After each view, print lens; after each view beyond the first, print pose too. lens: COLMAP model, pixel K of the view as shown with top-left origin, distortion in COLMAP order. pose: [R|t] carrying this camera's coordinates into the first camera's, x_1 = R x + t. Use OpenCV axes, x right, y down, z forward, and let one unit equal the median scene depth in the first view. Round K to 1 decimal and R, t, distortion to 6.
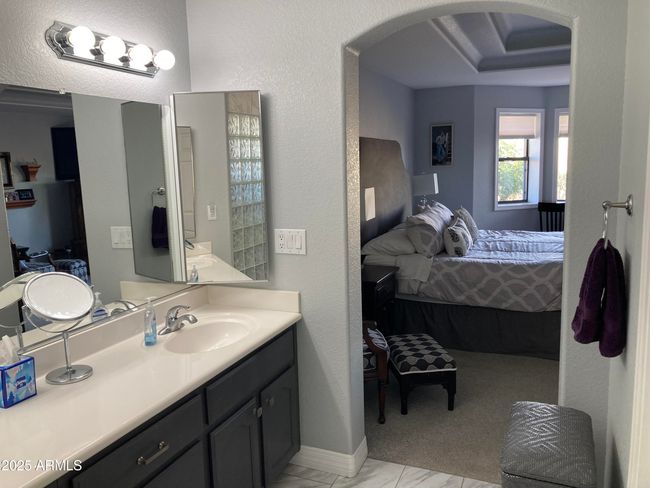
lens RADIAL K [[527.8, 0, 324.8], [0, 527.8, 239.4], [0, 0, 1]] dist [0.033839, -0.034479]
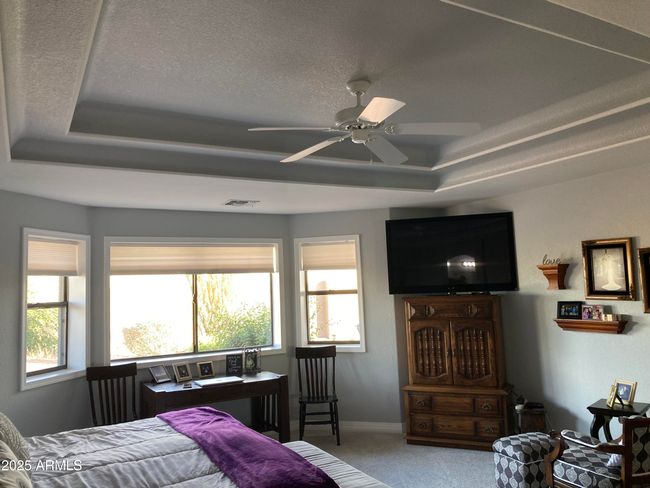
lens RADIAL K [[527.8, 0, 324.8], [0, 527.8, 239.4], [0, 0, 1]] dist [0.033839, -0.034479]
pose [[0.603983, 0.074484, 0.793509, 0.032865], [0.135928, 0.971410, -0.194645, -0.055687], [-0.785320, 0.225422, 0.576591, 0.327446]]
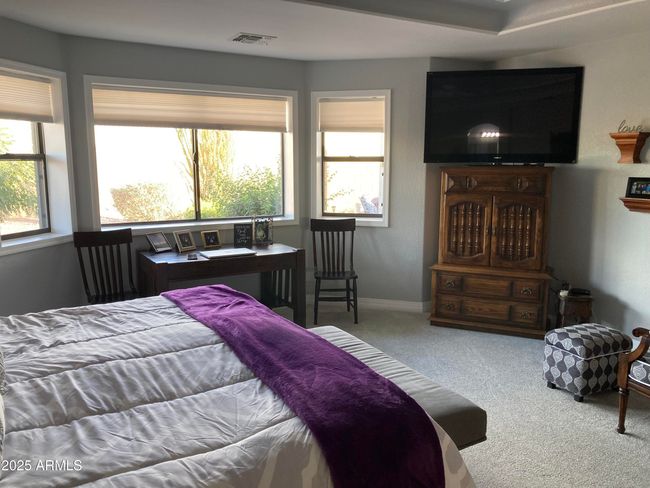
lens RADIAL K [[527.8, 0, 324.8], [0, 527.8, 239.4], [0, 0, 1]] dist [0.033839, -0.034479]
pose [[0.587298, -0.097162, 0.803518, 0.093326], [0.098049, 0.993998, 0.048530, -0.063479], [-0.803410, 0.050282, 0.593299, 0.428547]]
